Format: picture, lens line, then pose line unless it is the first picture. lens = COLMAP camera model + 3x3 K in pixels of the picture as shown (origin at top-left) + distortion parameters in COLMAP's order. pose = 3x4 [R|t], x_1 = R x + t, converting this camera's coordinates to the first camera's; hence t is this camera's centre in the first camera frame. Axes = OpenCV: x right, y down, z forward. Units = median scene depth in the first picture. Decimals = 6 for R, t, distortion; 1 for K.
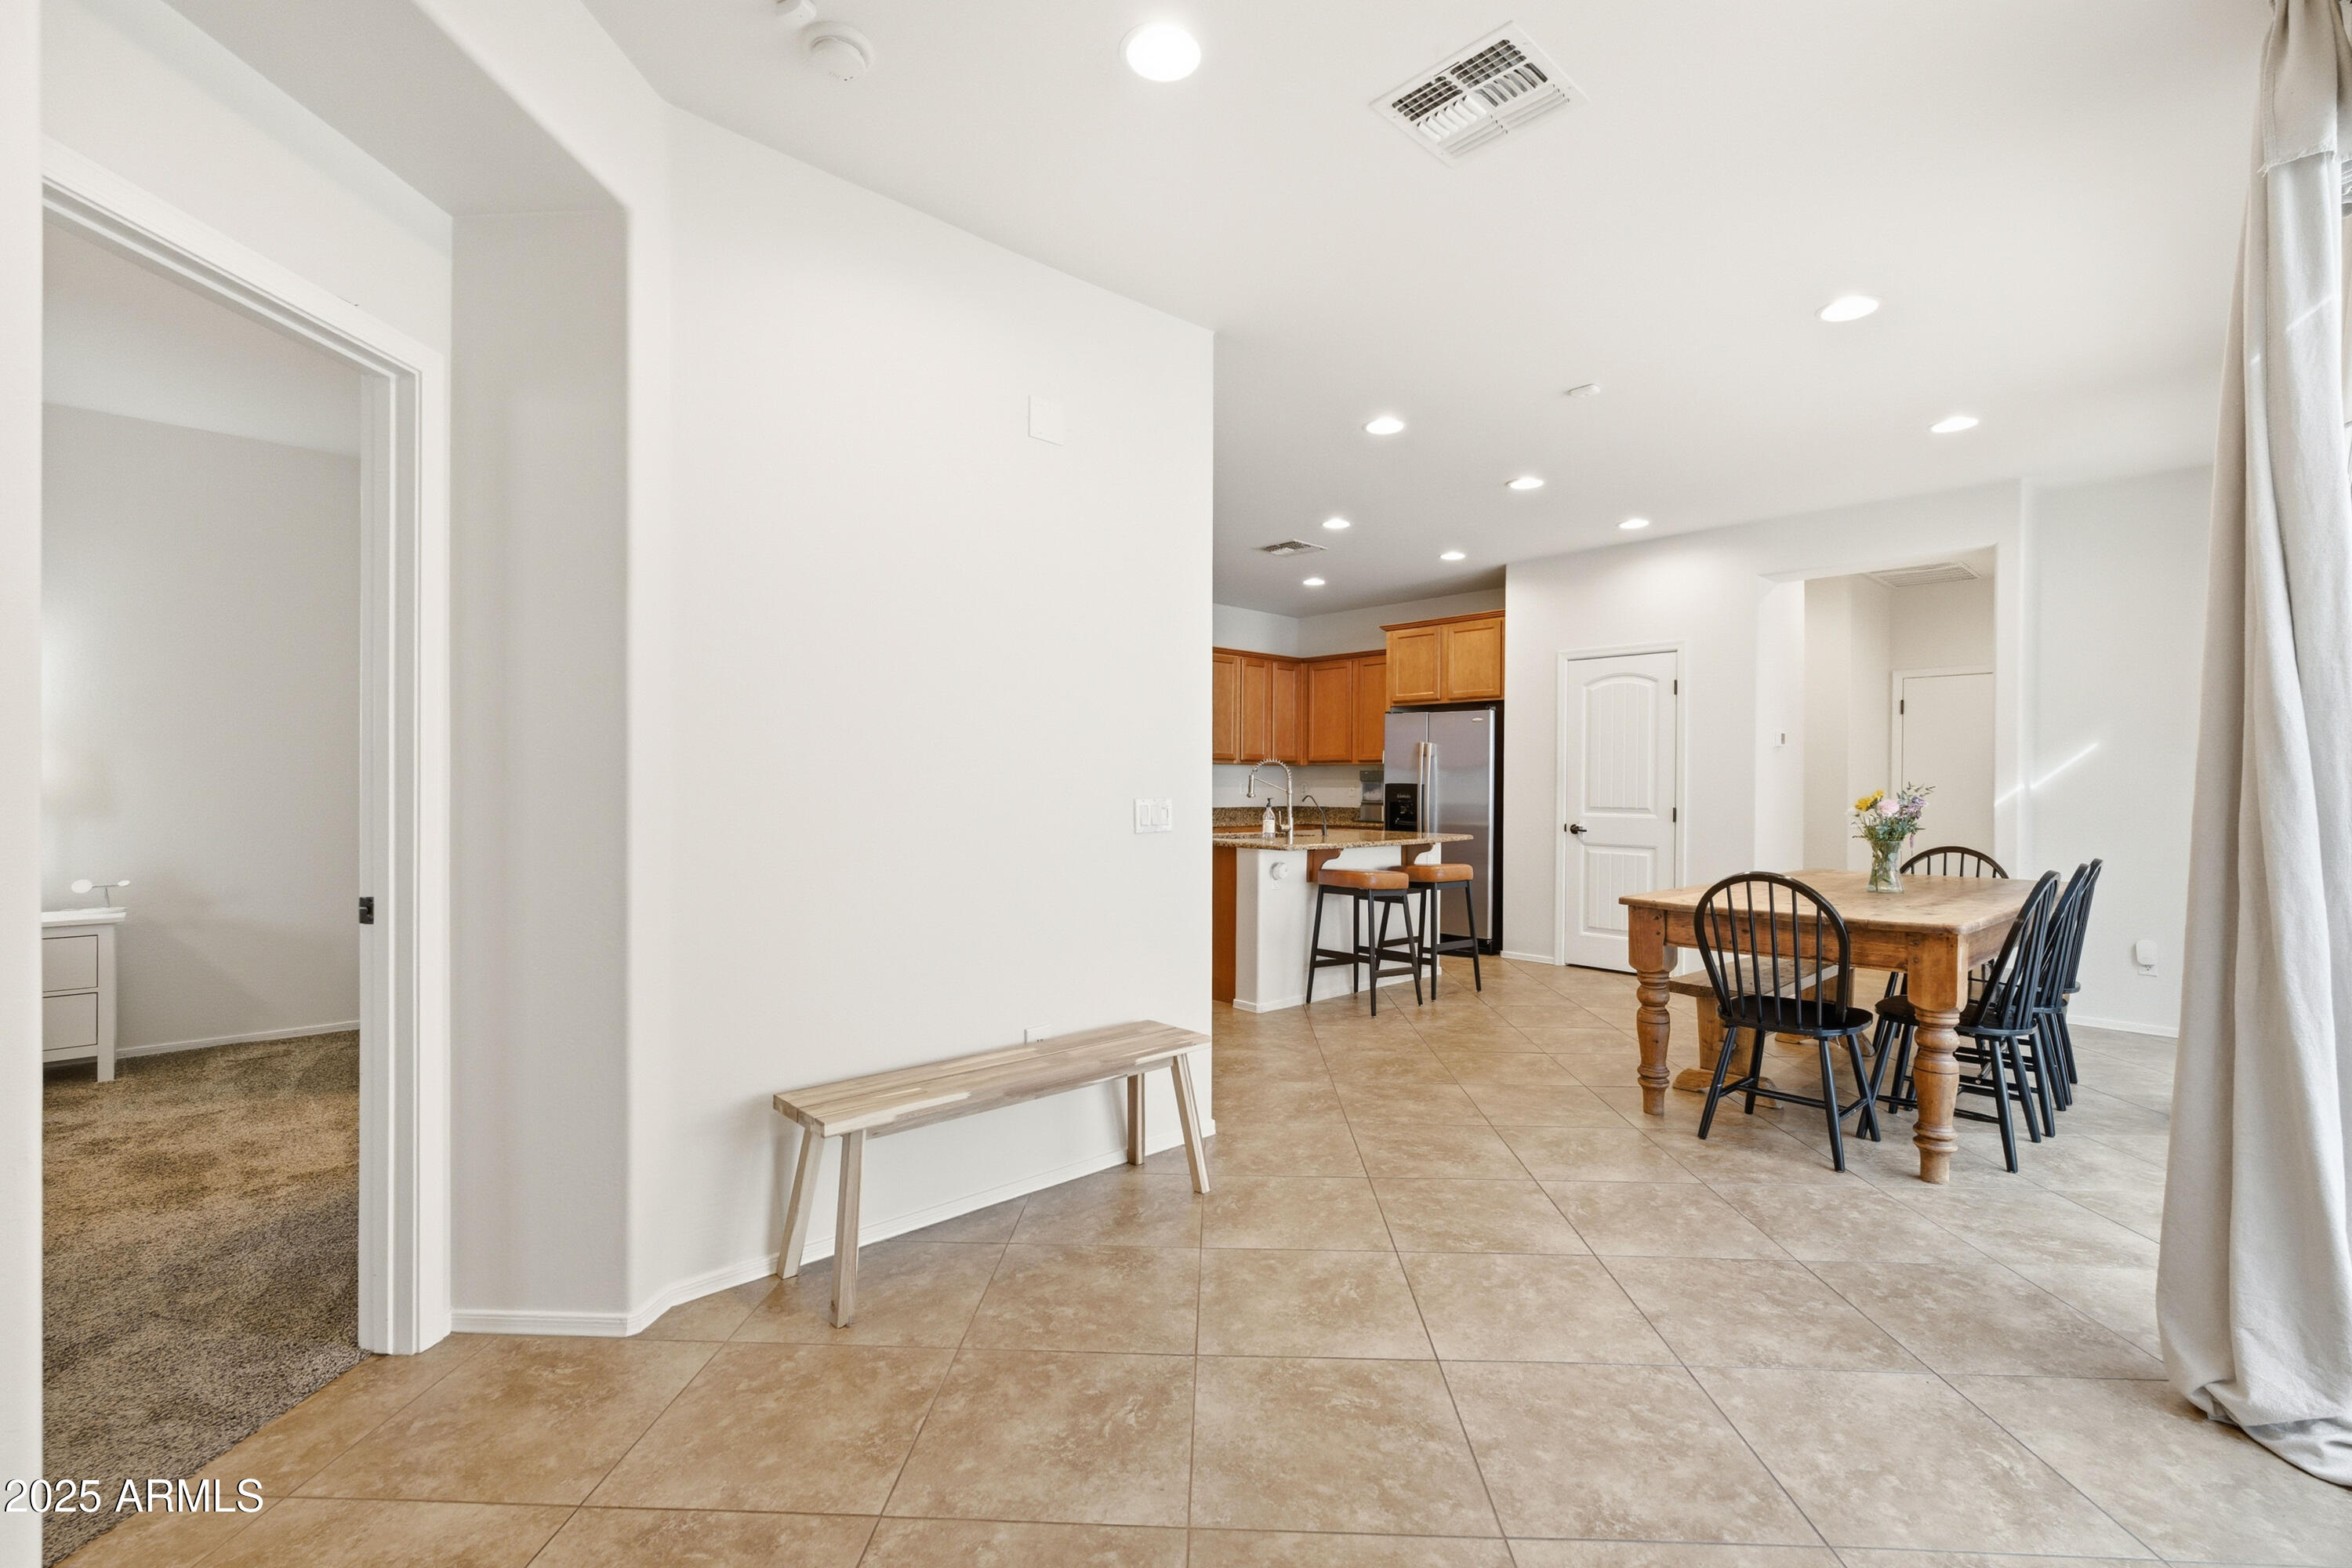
lens RADIAL K [[1040.4, 0, 1175.6], [0, 1040.4, 789.1], [0, 0, 1]] dist [-0.011724, 0.003192]
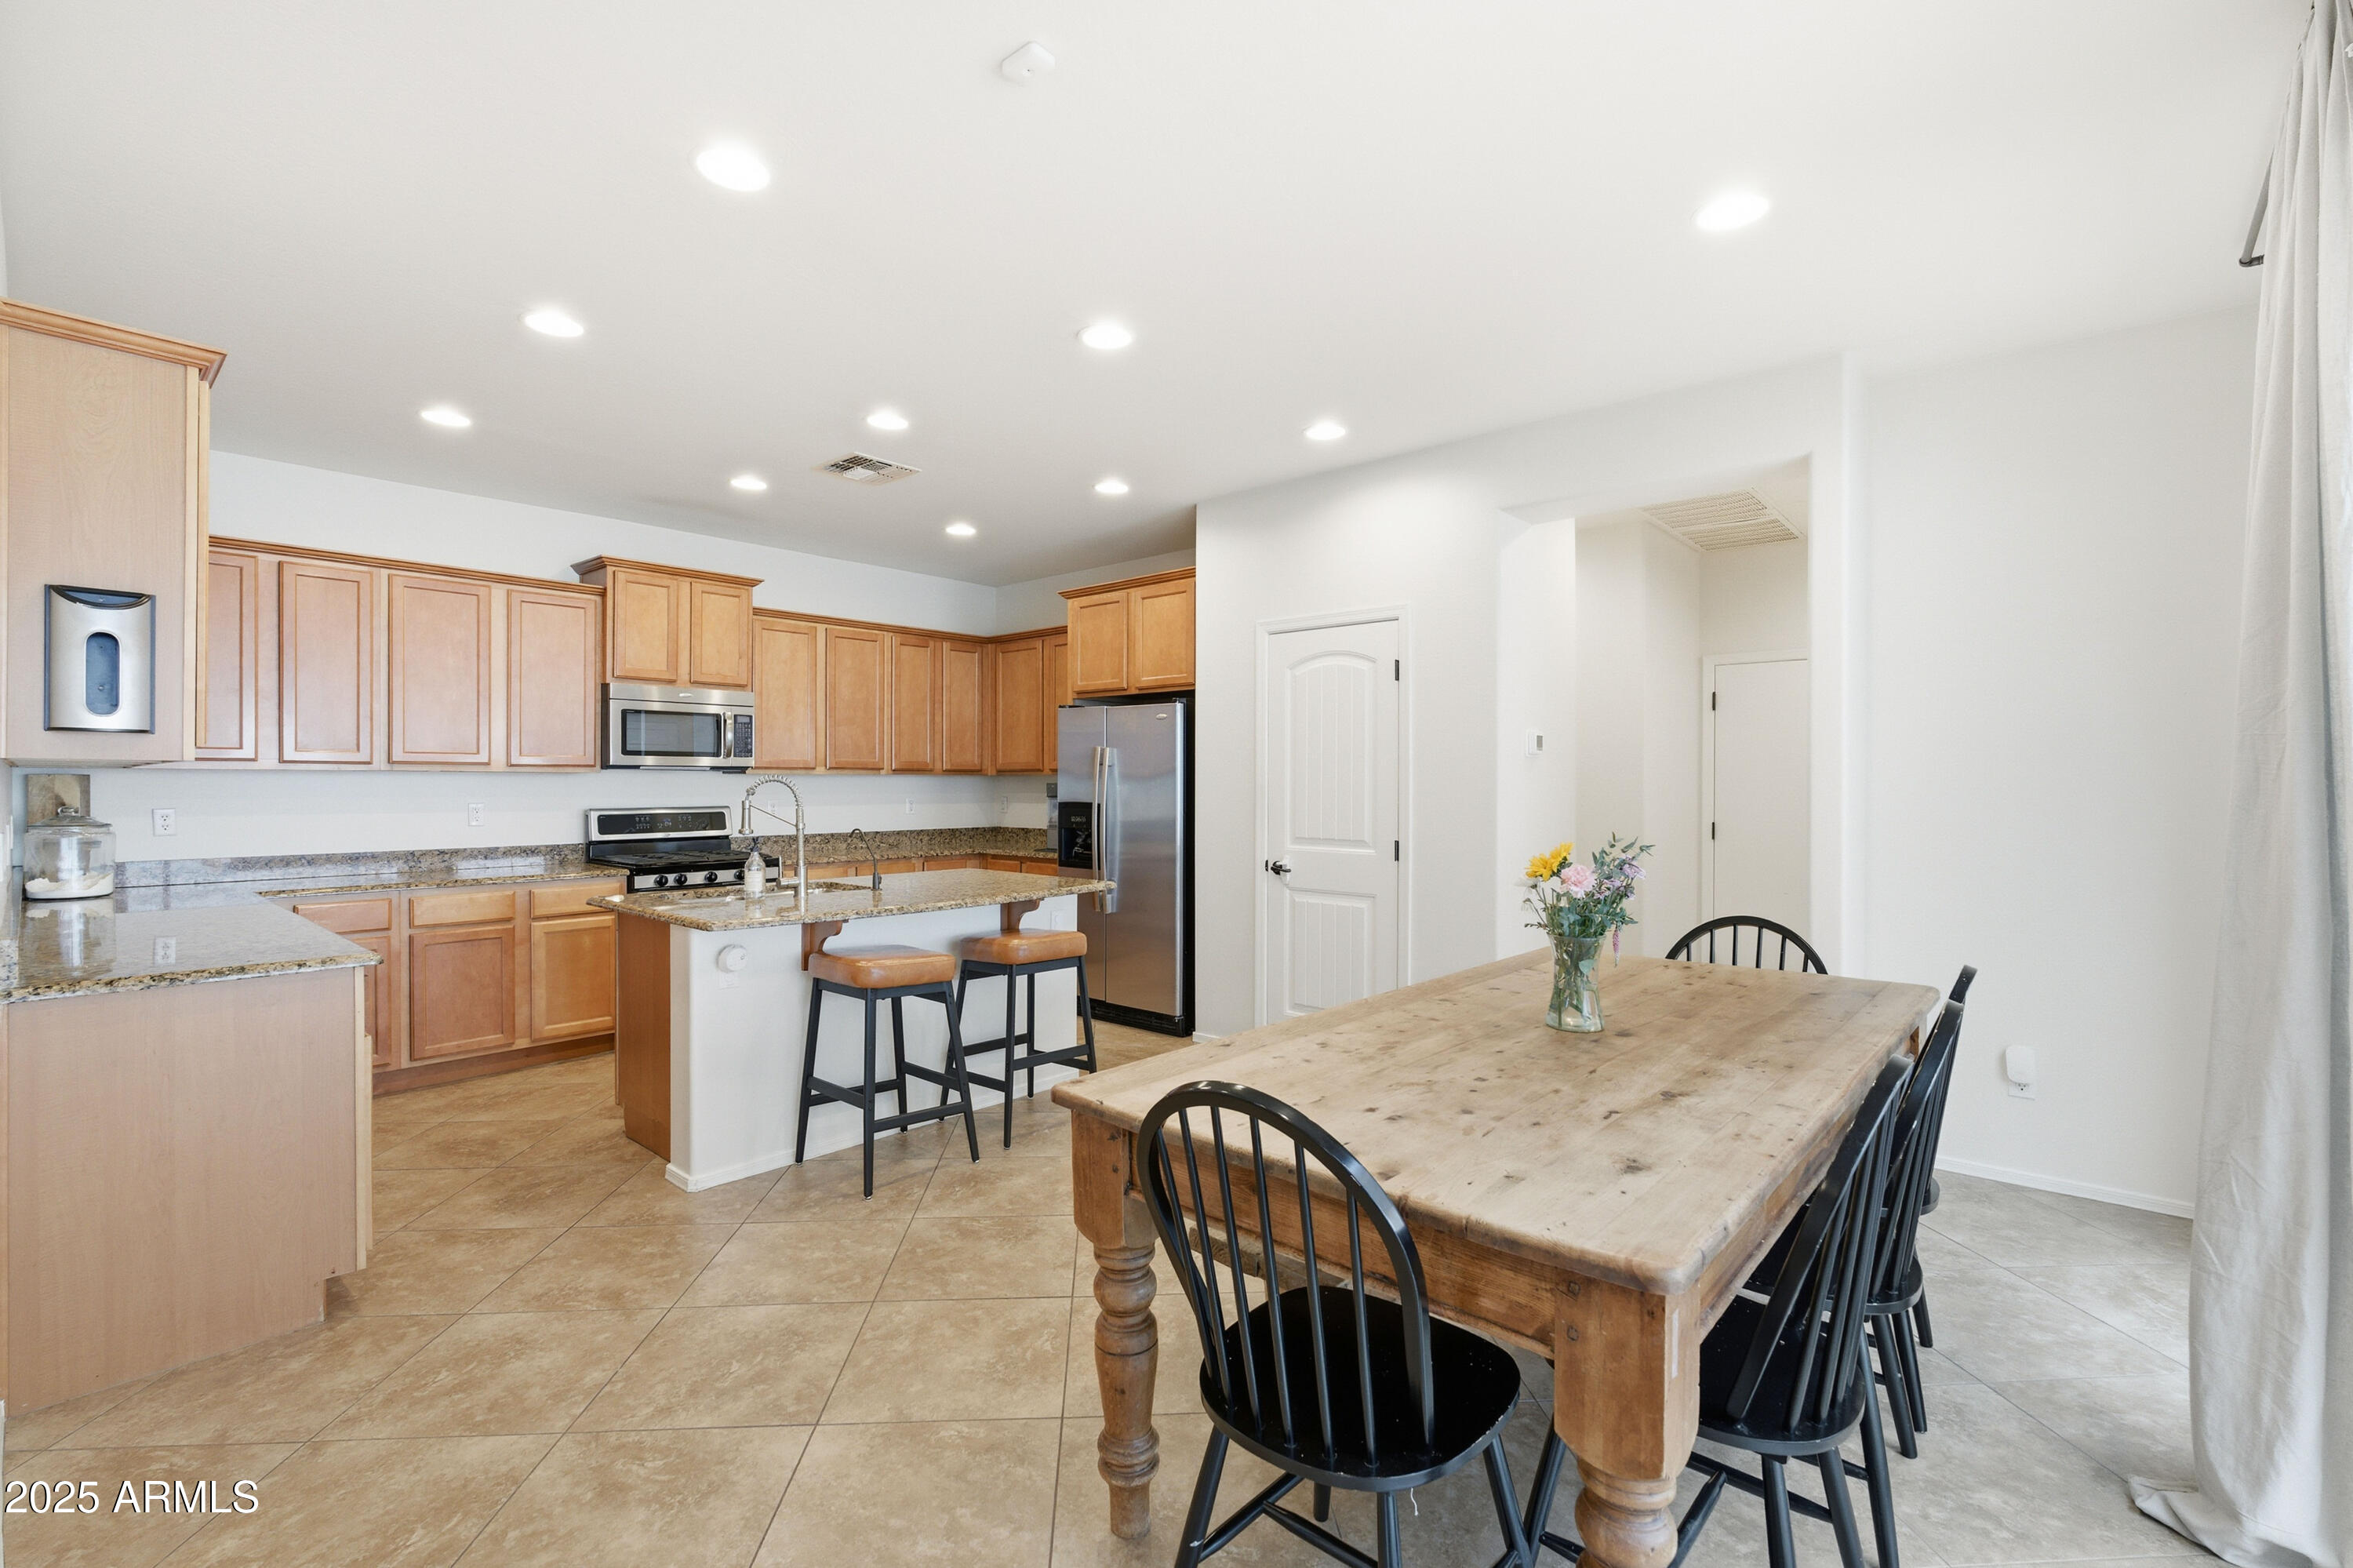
lens RADIAL K [[1040.9, 0, 1180.1], [0, 1040.9, 784.7], [0, 0, 1]] dist [-0.011724, 0.003192]
pose [[0.994487, -0.004383, 0.104767, 0.264151], [0.004569, 0.999988, -0.001536, -0.020122], [-0.104759, 0.002006, 0.994496, 0.313669]]
